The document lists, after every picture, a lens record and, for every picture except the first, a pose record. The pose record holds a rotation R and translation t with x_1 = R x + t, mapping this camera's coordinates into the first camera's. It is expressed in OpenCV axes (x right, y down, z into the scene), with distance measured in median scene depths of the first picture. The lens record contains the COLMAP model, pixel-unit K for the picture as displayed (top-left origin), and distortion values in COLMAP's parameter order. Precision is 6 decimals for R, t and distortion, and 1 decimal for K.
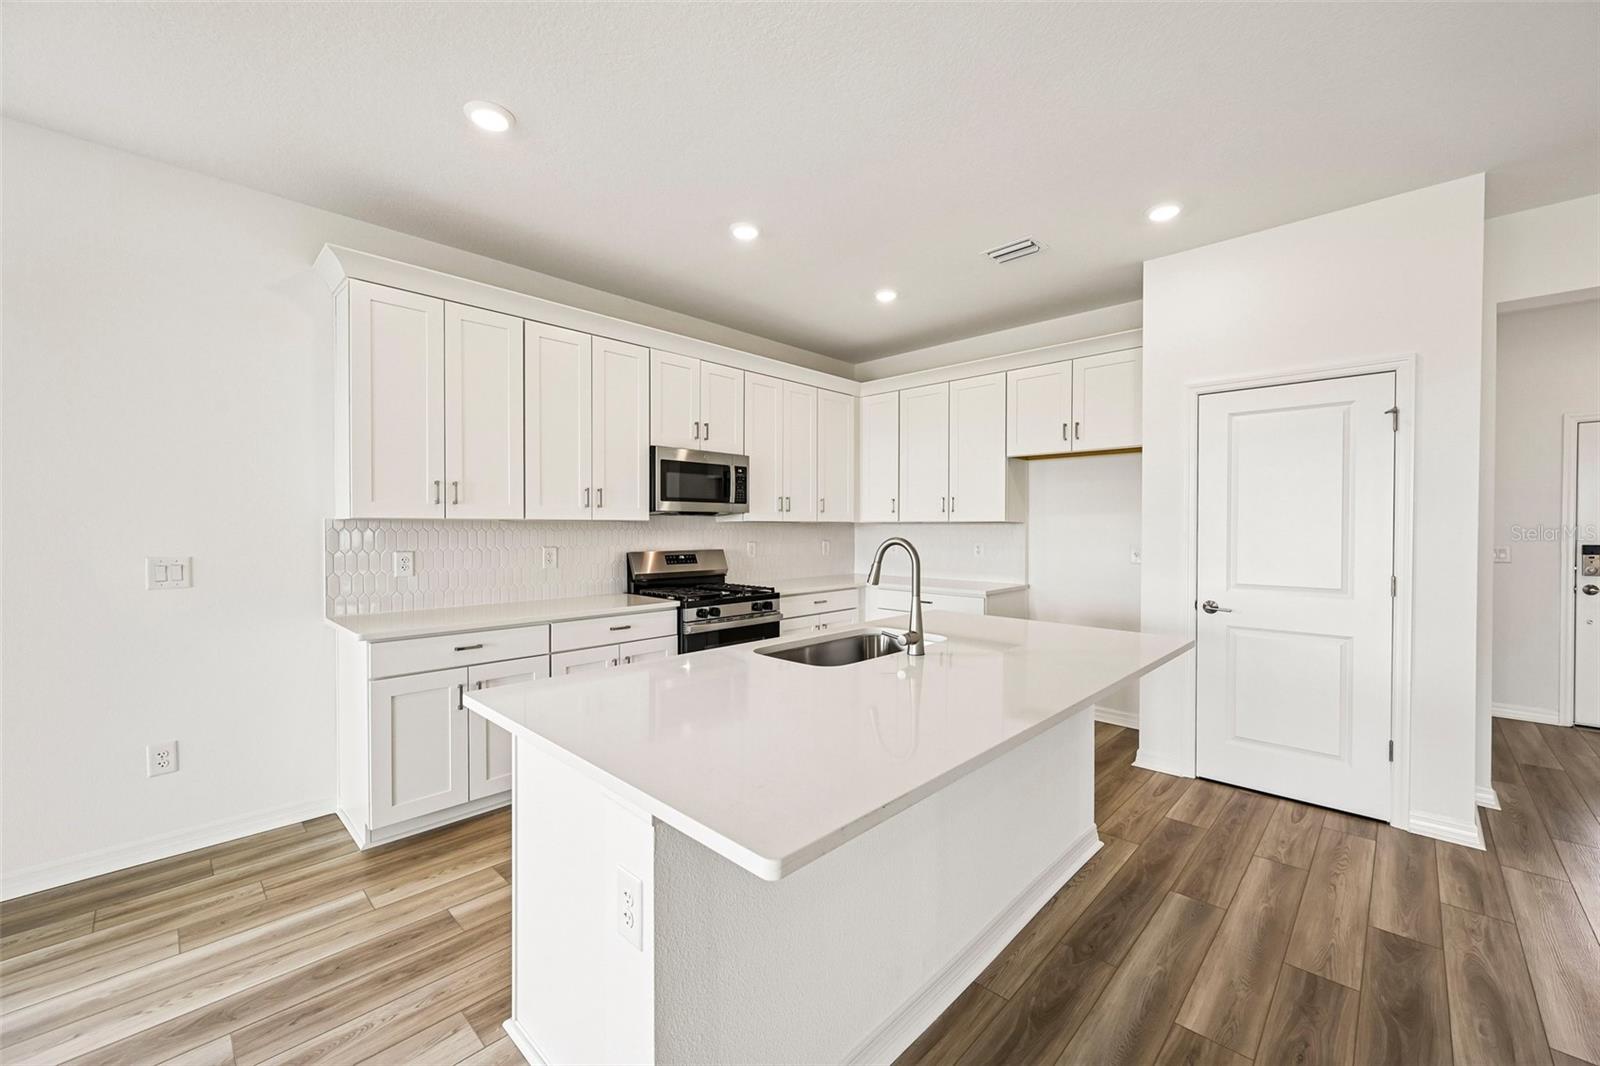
lens RADIAL K [[630.1, 0, 800.0], [0, 630.1, 533.0], [0, 0, 1]] dist [-0.000453, 0.000501]
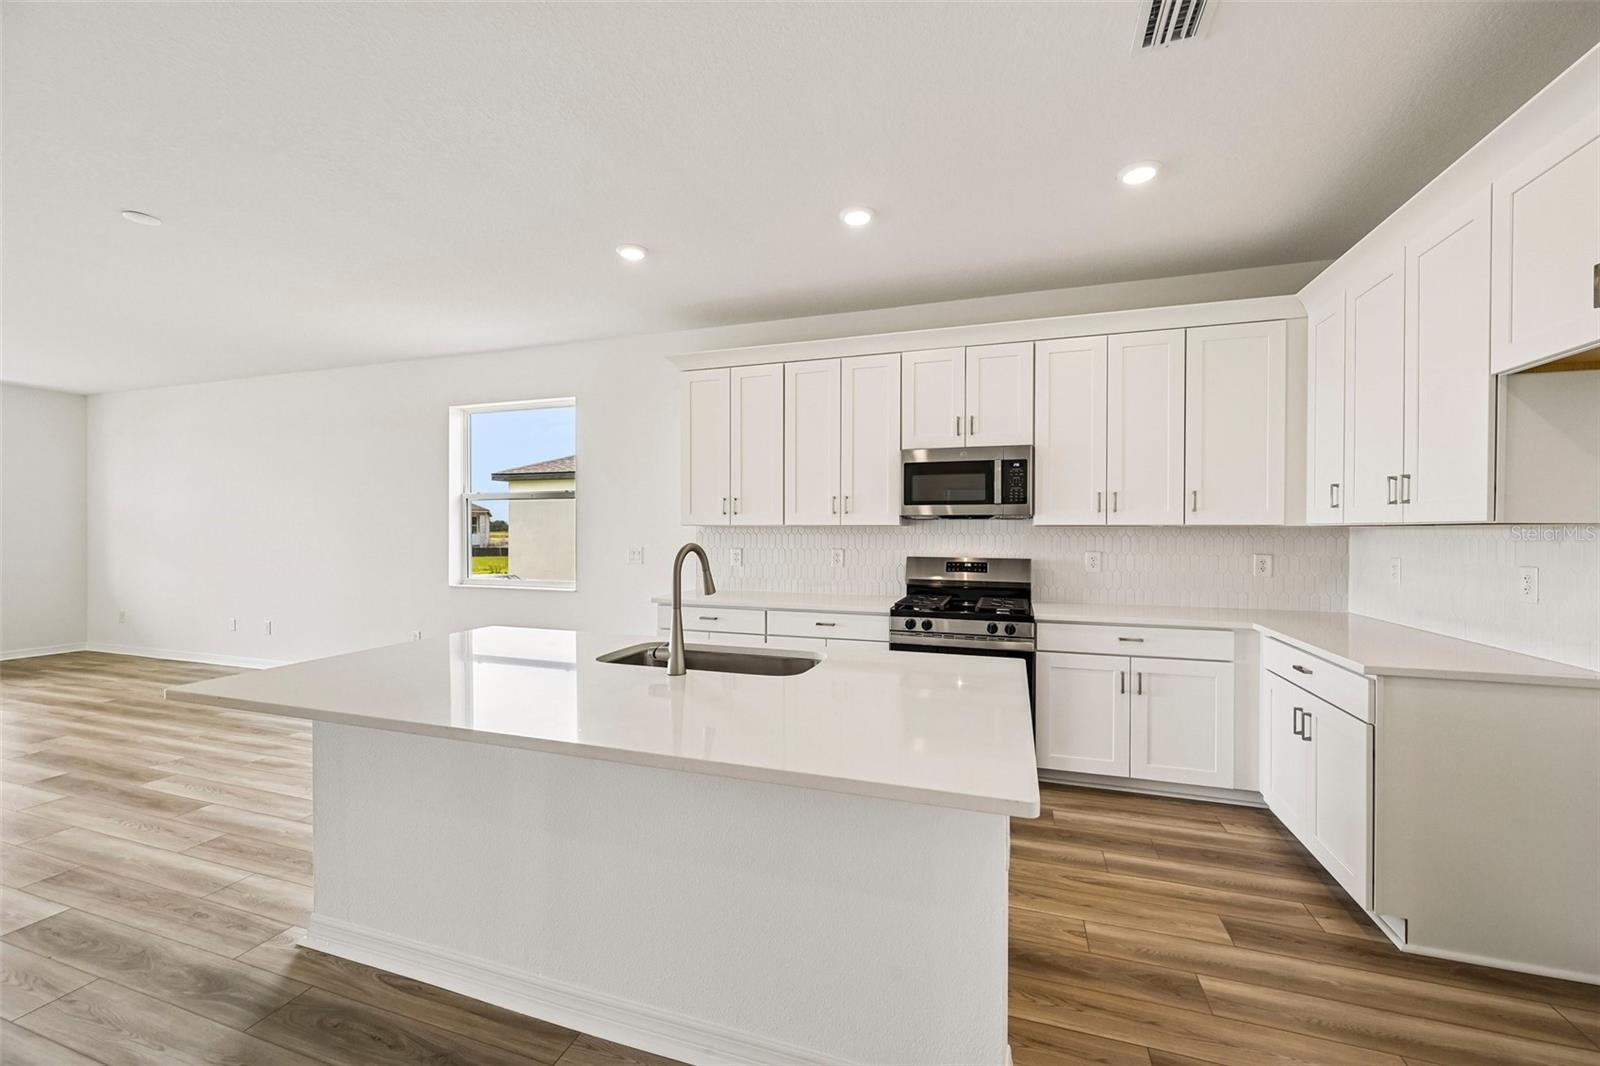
lens RADIAL K [[630.1, 0, 800.0], [0, 630.1, 533.0], [0, 0, 1]] dist [-0.000453, 0.000501]
pose [[0.429904, 0.004021, -0.902866, 0.577506], [-0.012171, 0.999925, -0.001343, -0.004169], [0.902793, 0.011566, 0.429921, 0.417303]]
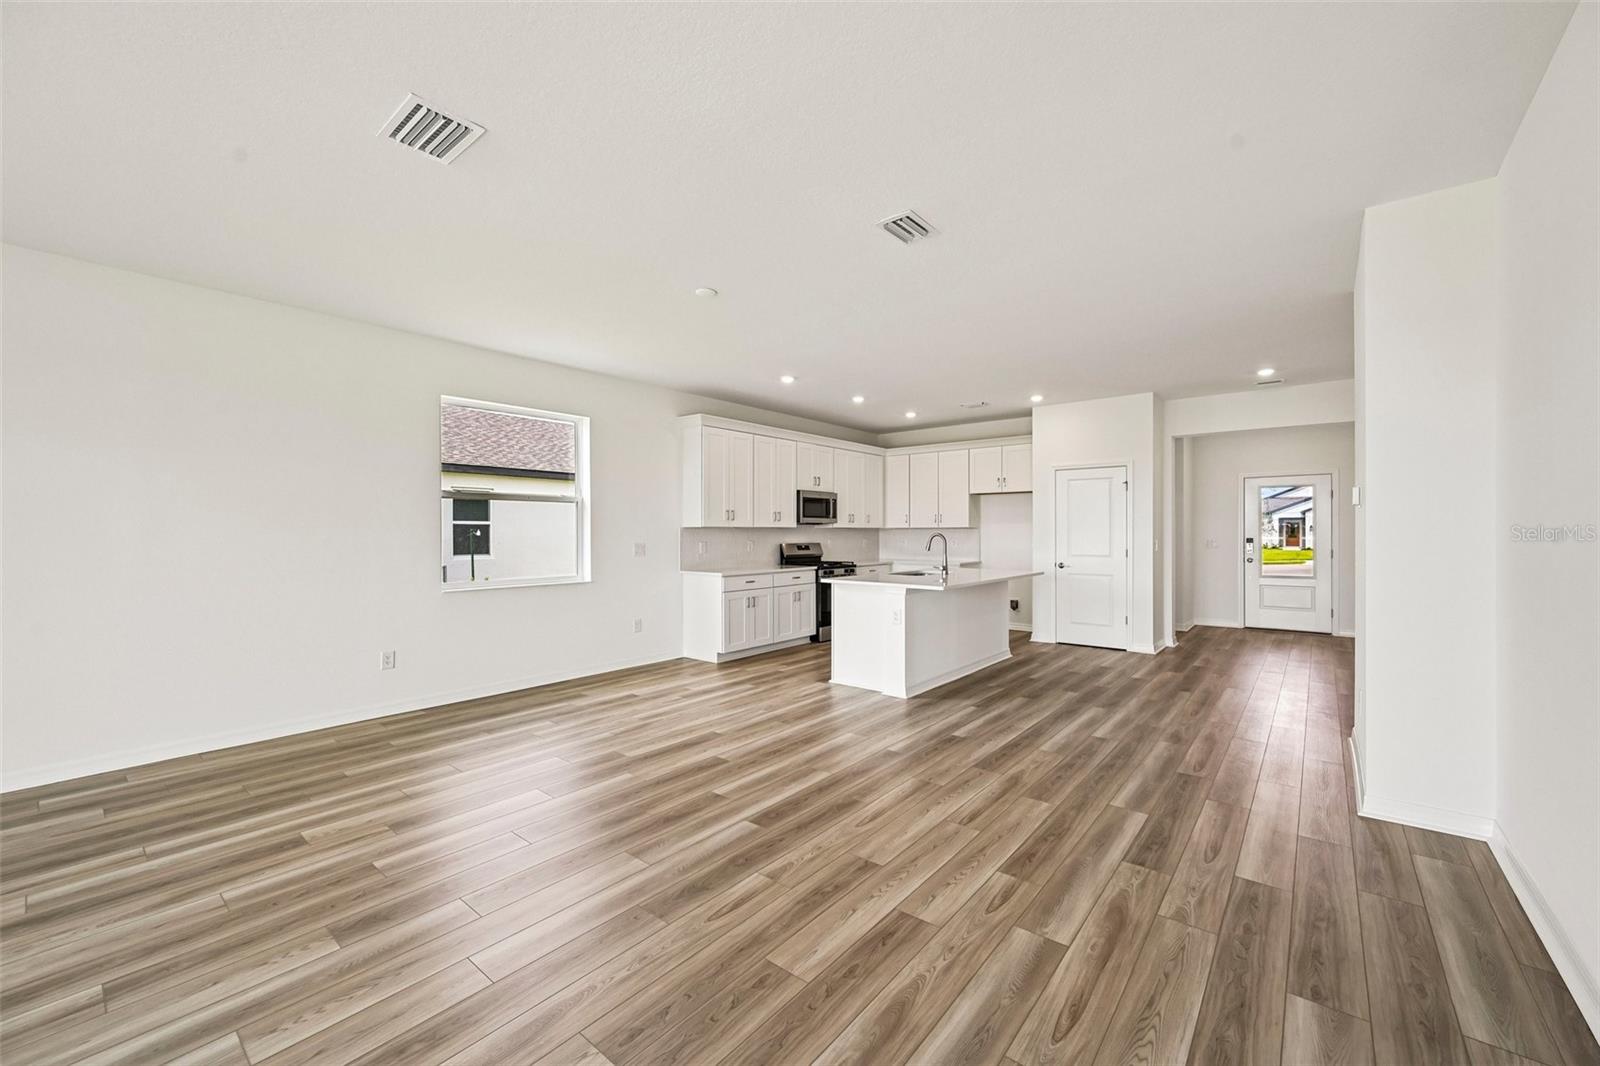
lens RADIAL K [[630.1, 0, 800.0], [0, 630.1, 533.0], [0, 0, 1]] dist [-0.000453, 0.000501]
pose [[0.996937, -0.003425, 0.078132, -0.374067], [0.004234, 0.999939, -0.010186, 0.017989], [-0.078092, 0.010485, 0.996891, -0.970214]]
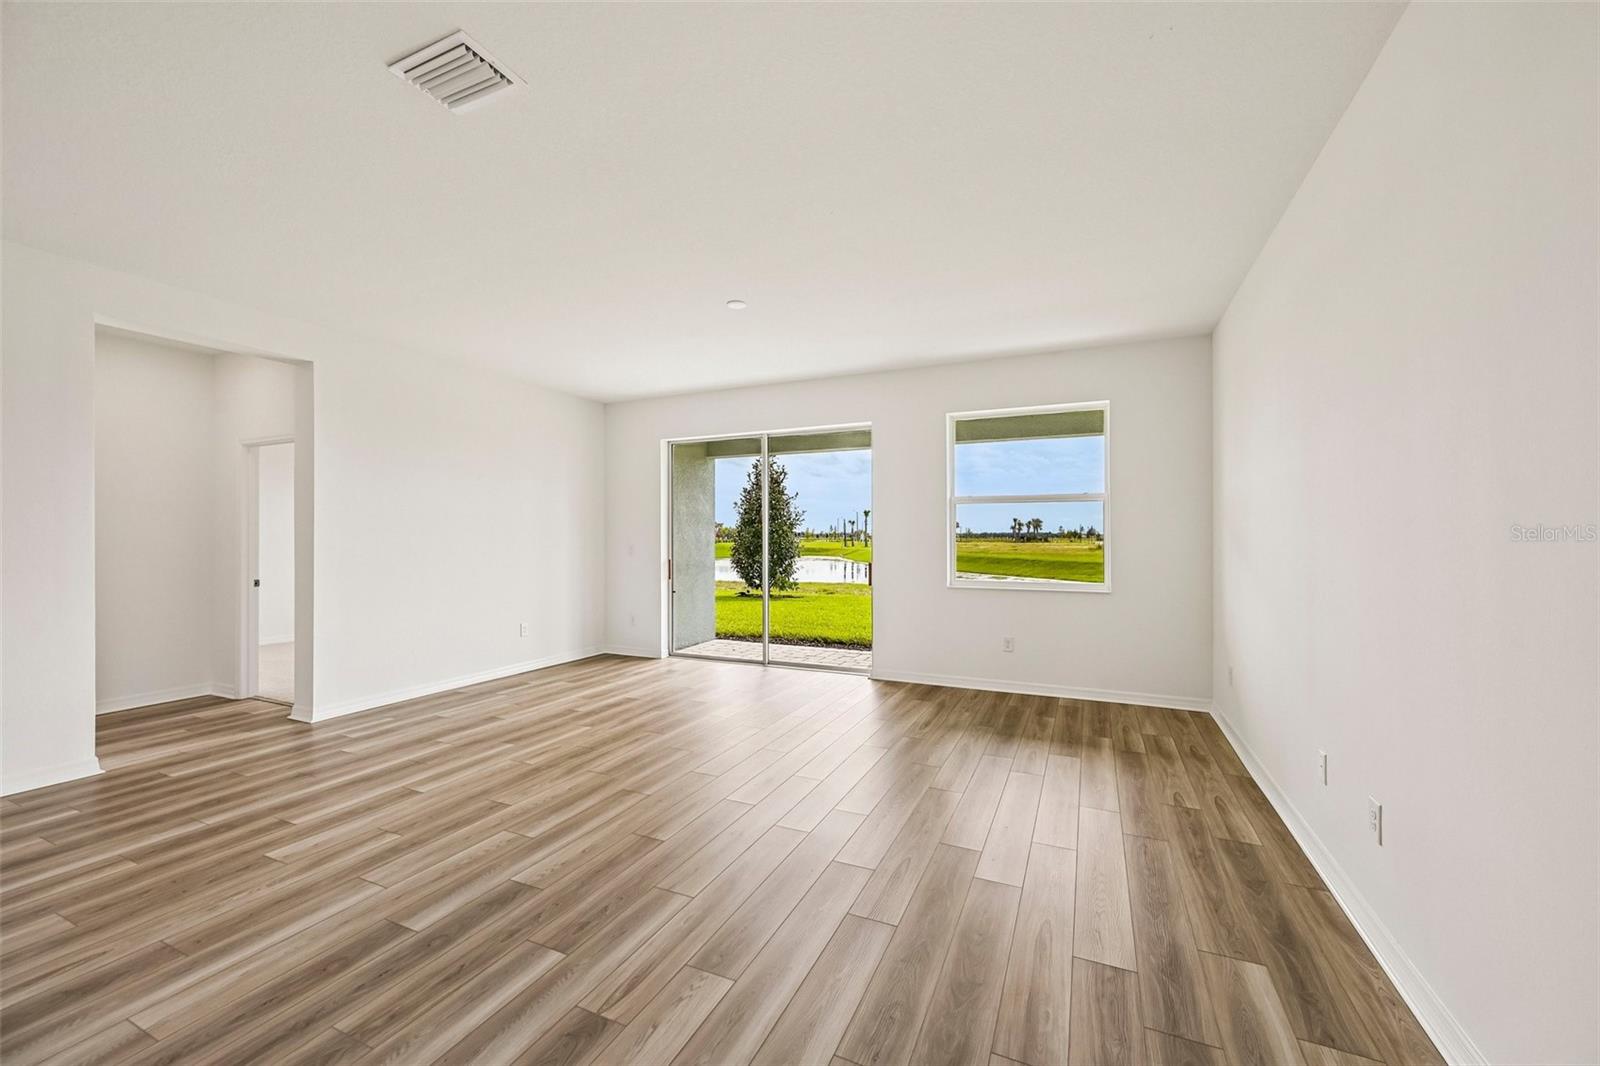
lens RADIAL K [[630.1, 0, 800.0], [0, 630.1, 533.0], [0, 0, 1]] dist [-0.000453, 0.000501]
pose [[-0.944183, -0.001287, -0.329418, -0.768033], [-0.002302, 0.999994, 0.002692, 0.007872], [0.329413, 0.003300, -0.944180, 0.234386]]
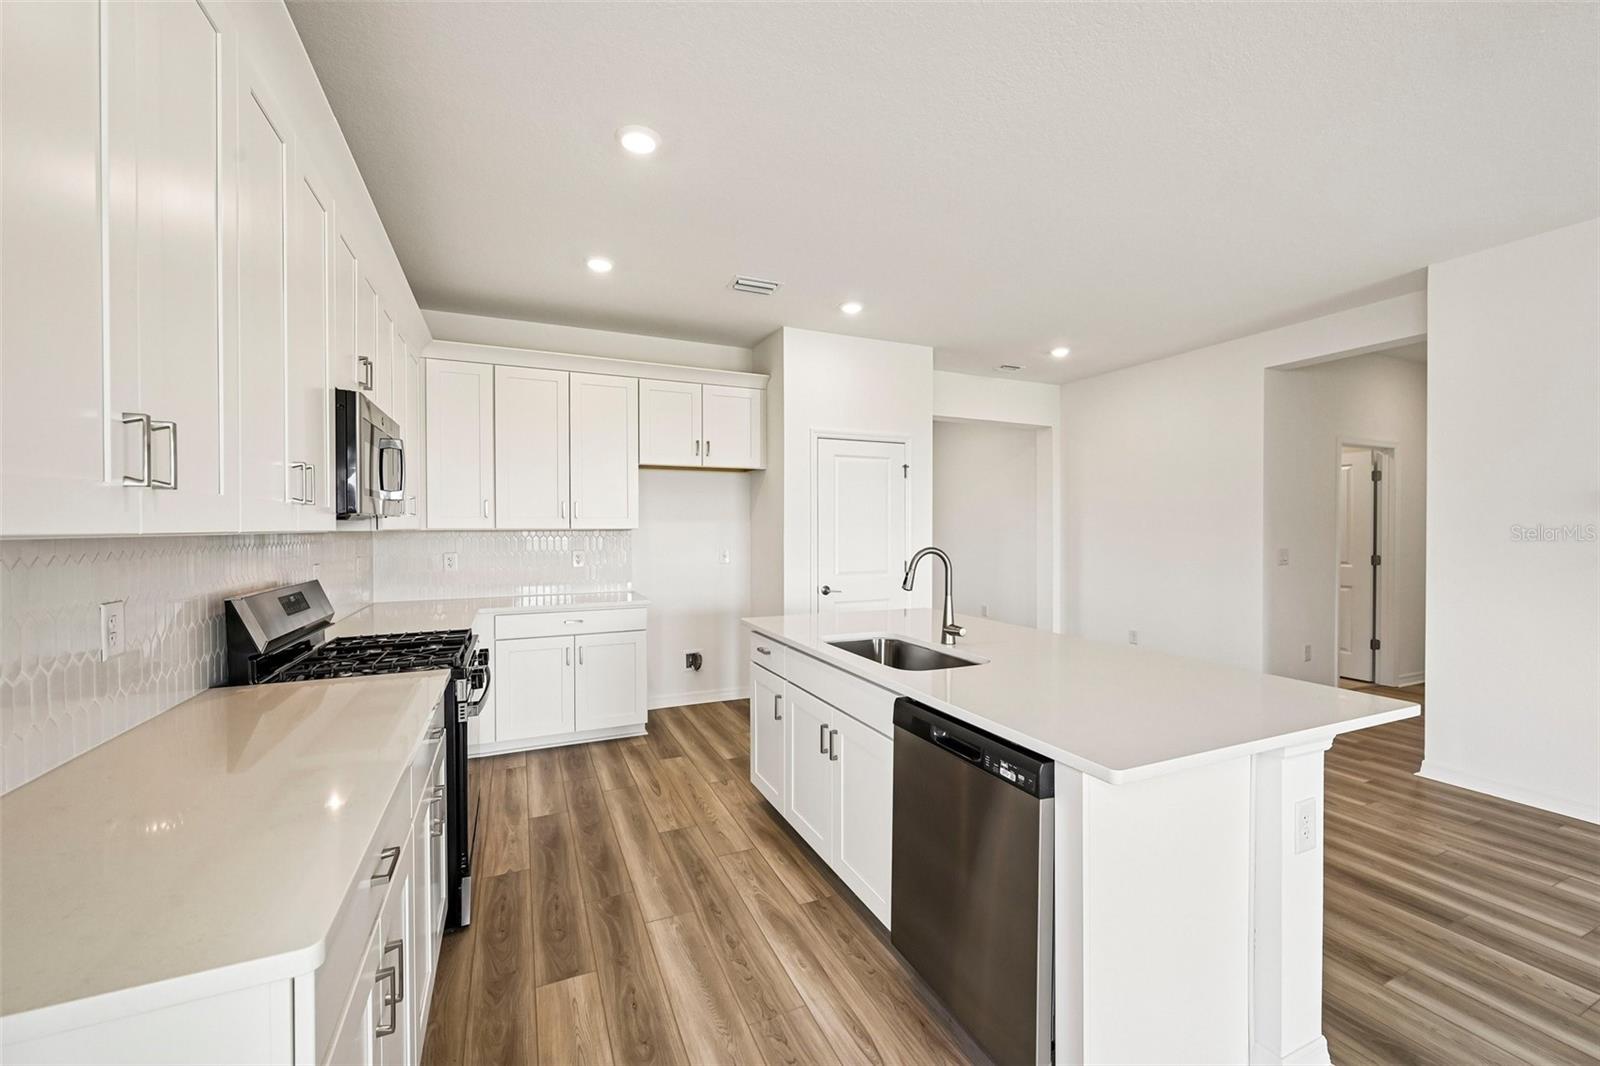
lens RADIAL K [[634.0, 0, 800.0], [0, 634.0, 533.0], [0, 0, 1]] dist [-0.000579, -0.000059]
pose [[0.372512, -0.010194, 0.927971, -0.565977], [0.012602, 0.999903, 0.005926, -0.015903], [-0.927942, 0.009487, 0.372605, 0.438432]]
